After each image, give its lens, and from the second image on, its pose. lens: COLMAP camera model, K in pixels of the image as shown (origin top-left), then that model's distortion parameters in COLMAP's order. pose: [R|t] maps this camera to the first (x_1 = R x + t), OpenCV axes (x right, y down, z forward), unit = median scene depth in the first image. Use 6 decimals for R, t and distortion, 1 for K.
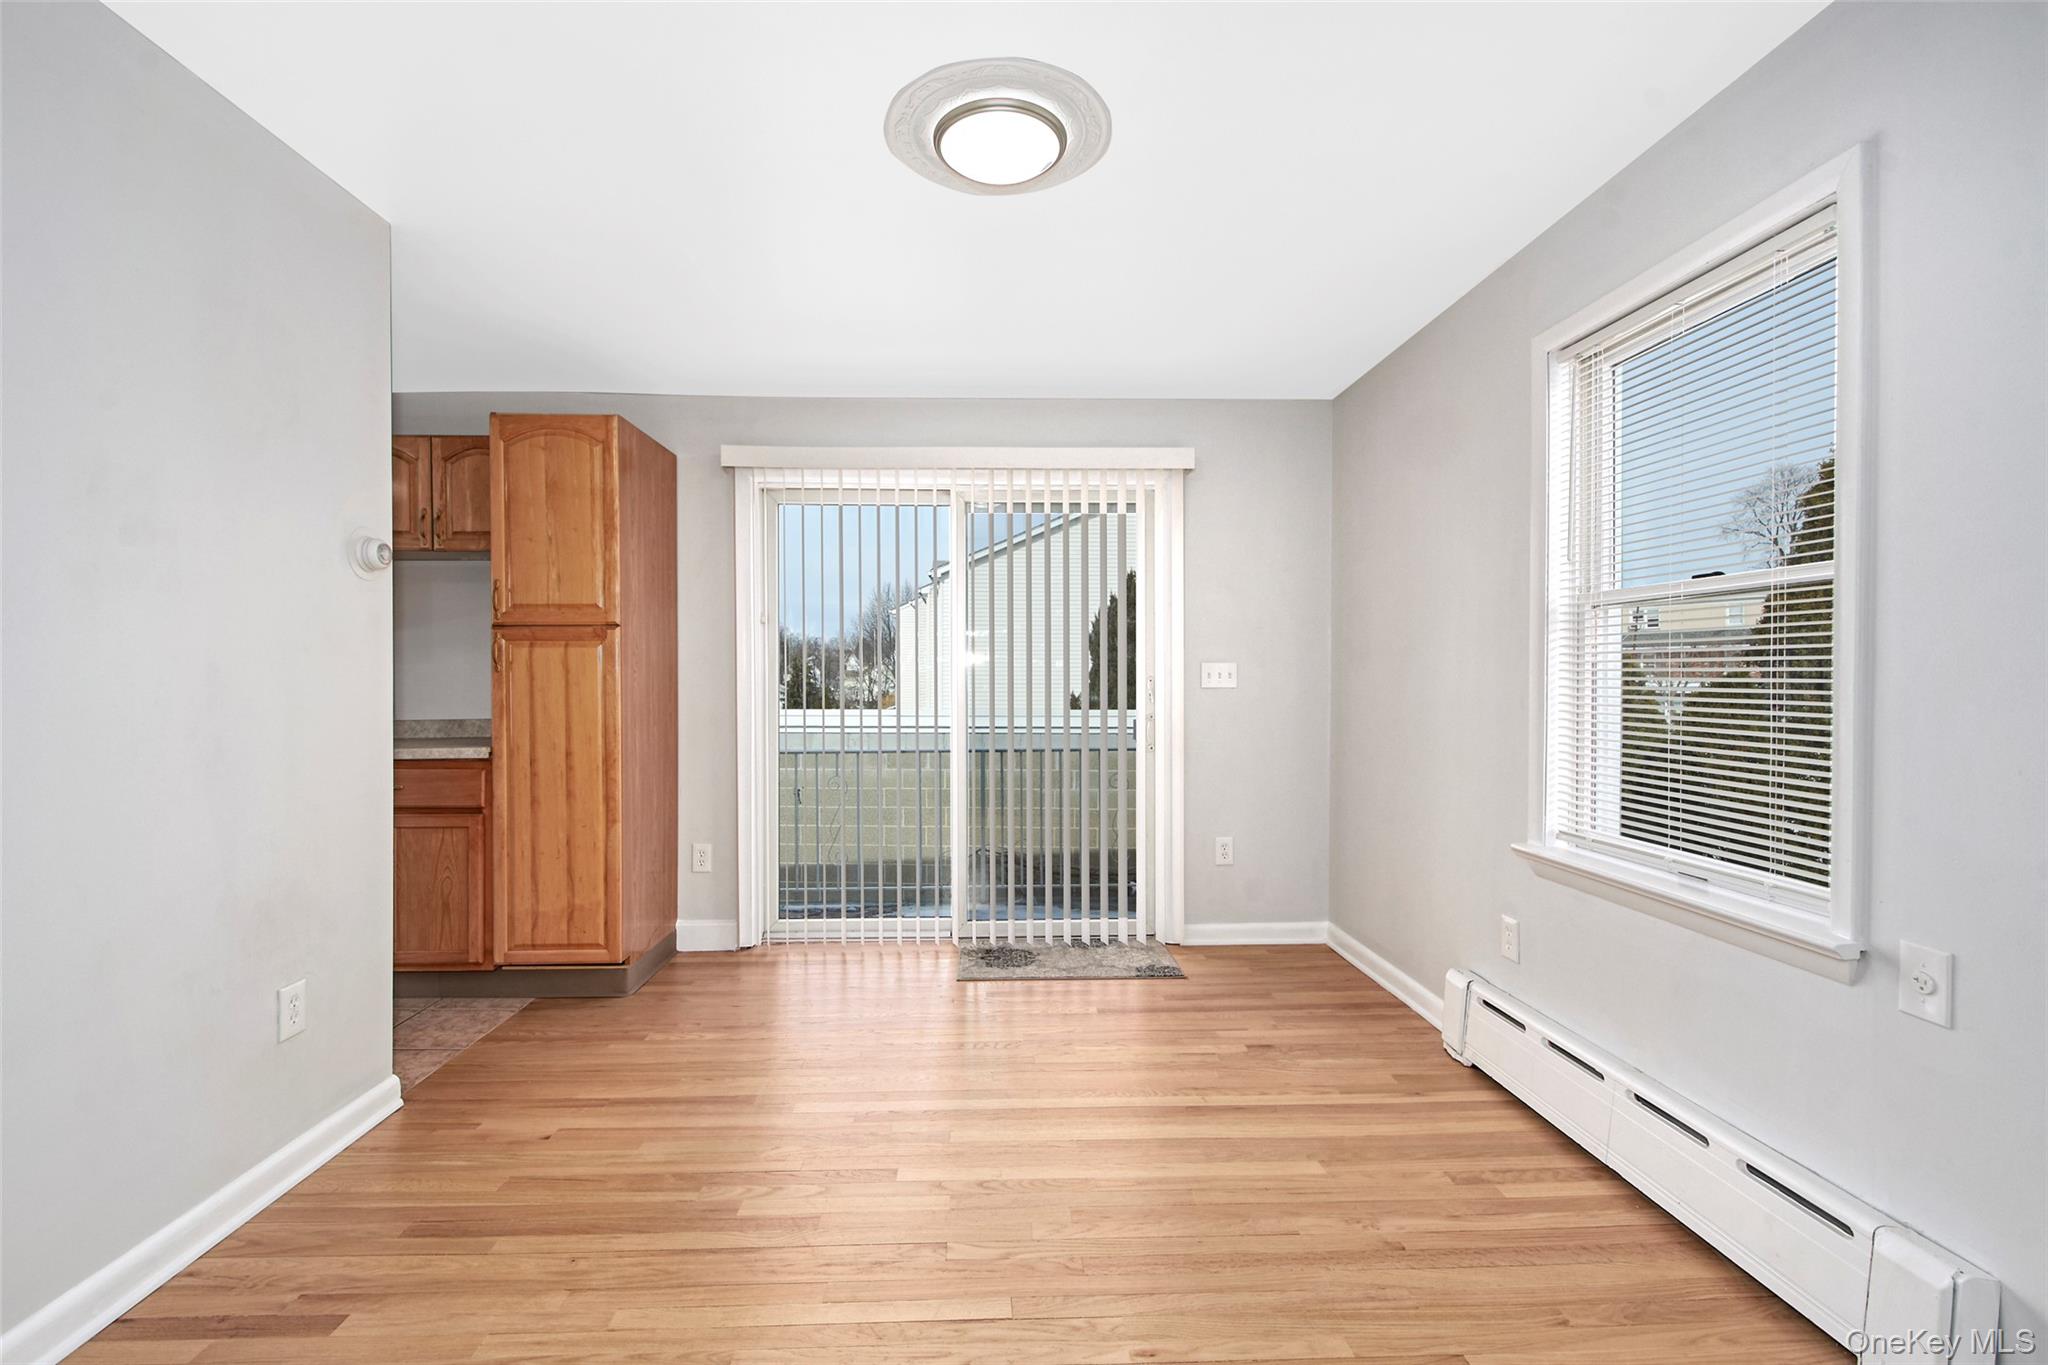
lens RADIAL K [[900.8, 0, 1007.7], [0, 900.8, 685.7], [0, 0, 1]] dist [-0.000253, -0.000272]
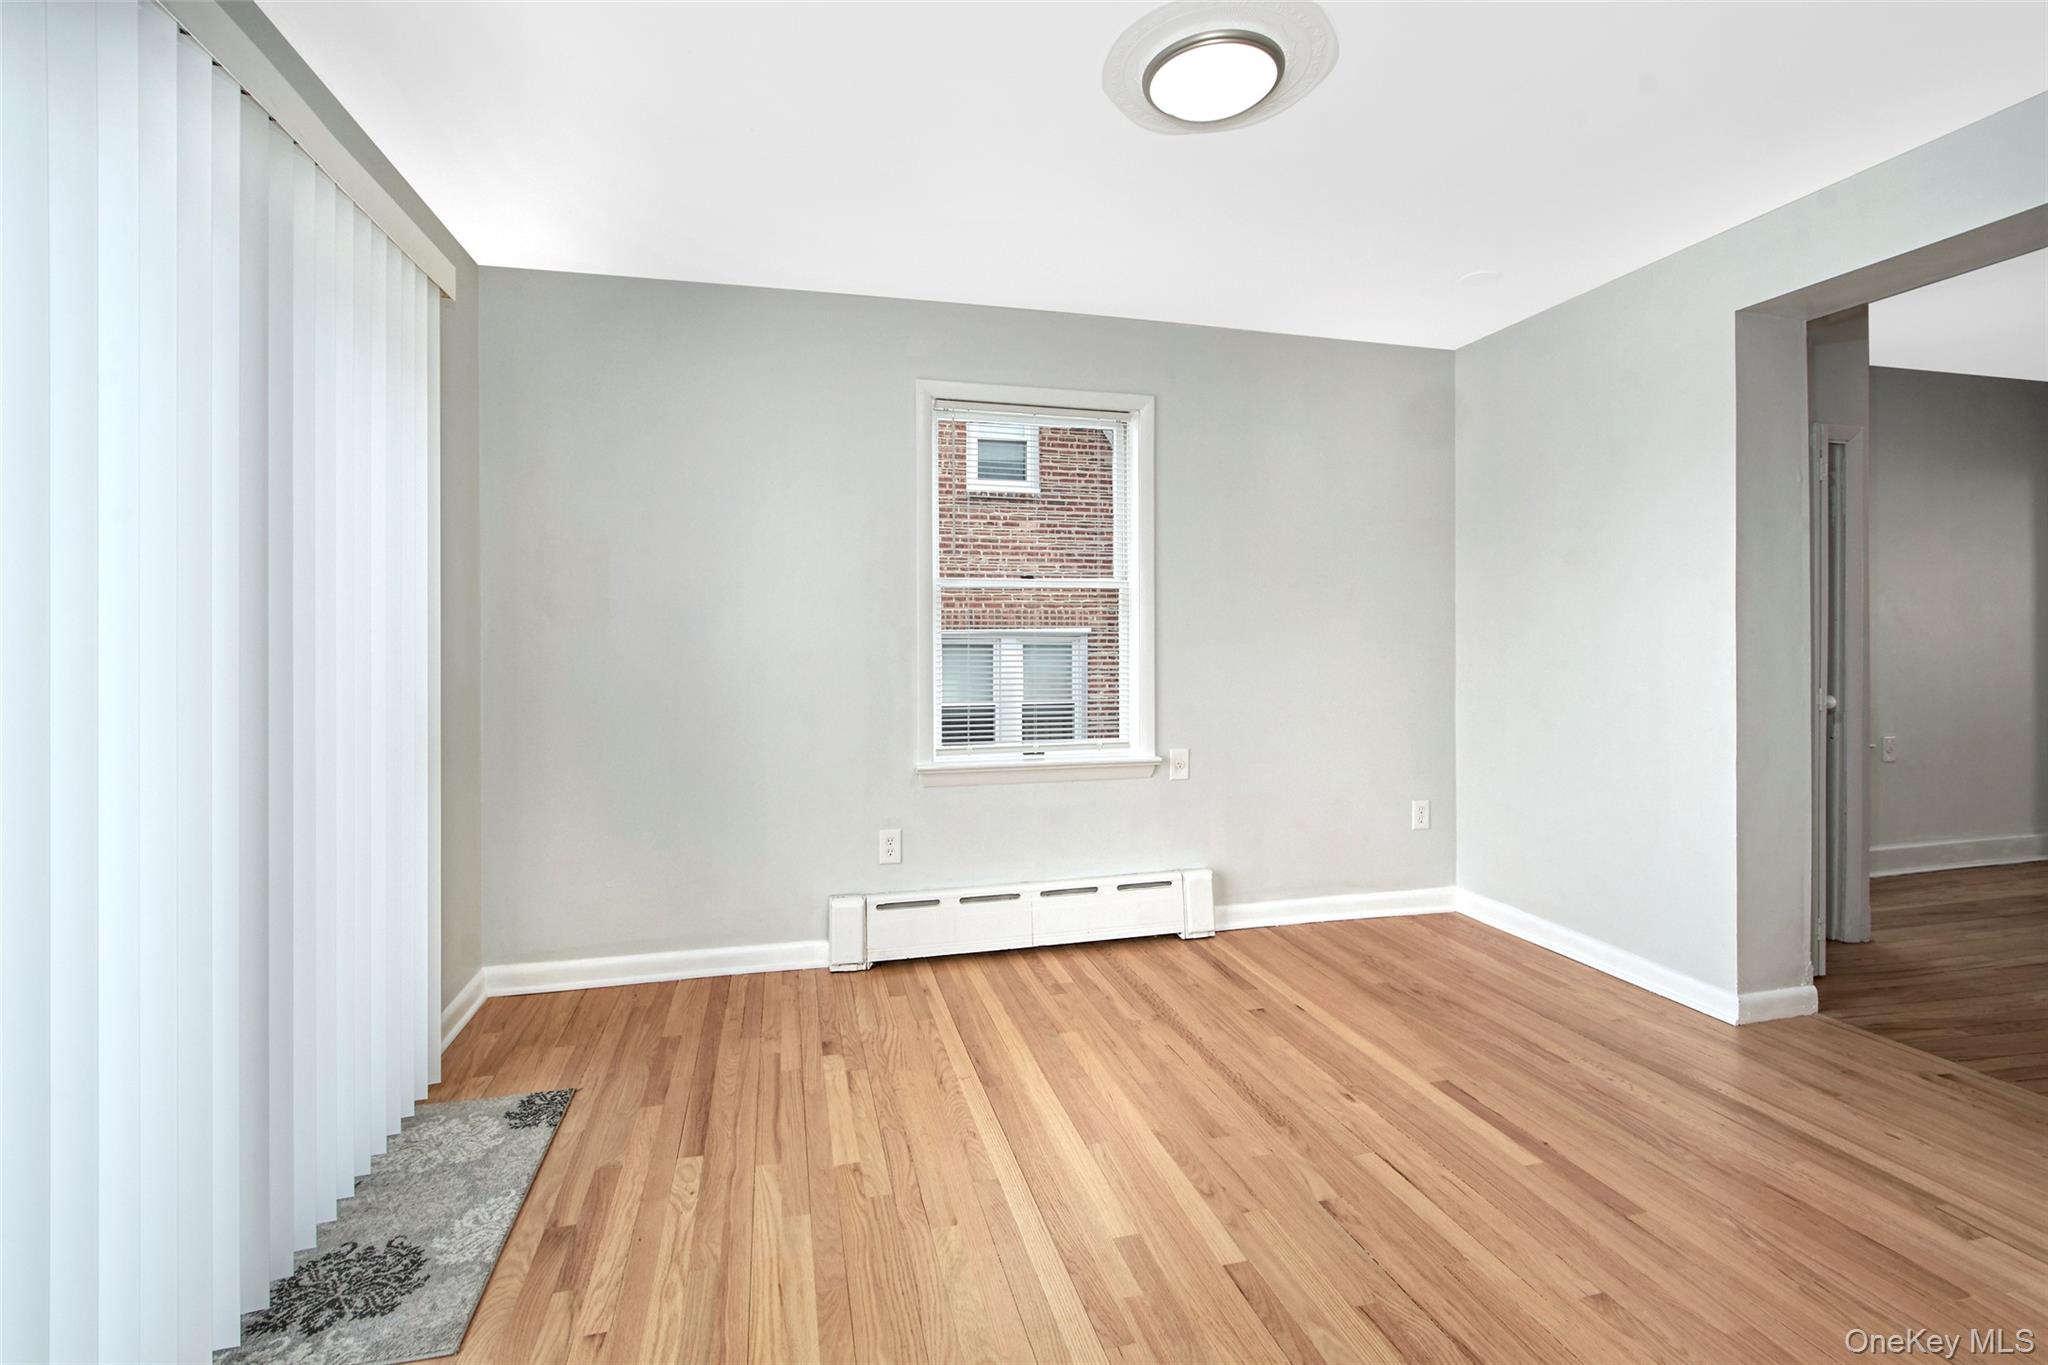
lens RADIAL K [[900.8, 0, 997.6], [0, 900.8, 637.4], [0, 0, 1]] dist [-0.000253, -0.000272]
pose [[-0.207393, 0.003381, 0.978252, -0.678427], [0.013757, 0.999905, -0.000540, -0.009089], [-0.978161, 0.013345, -0.207420, 1.075539]]
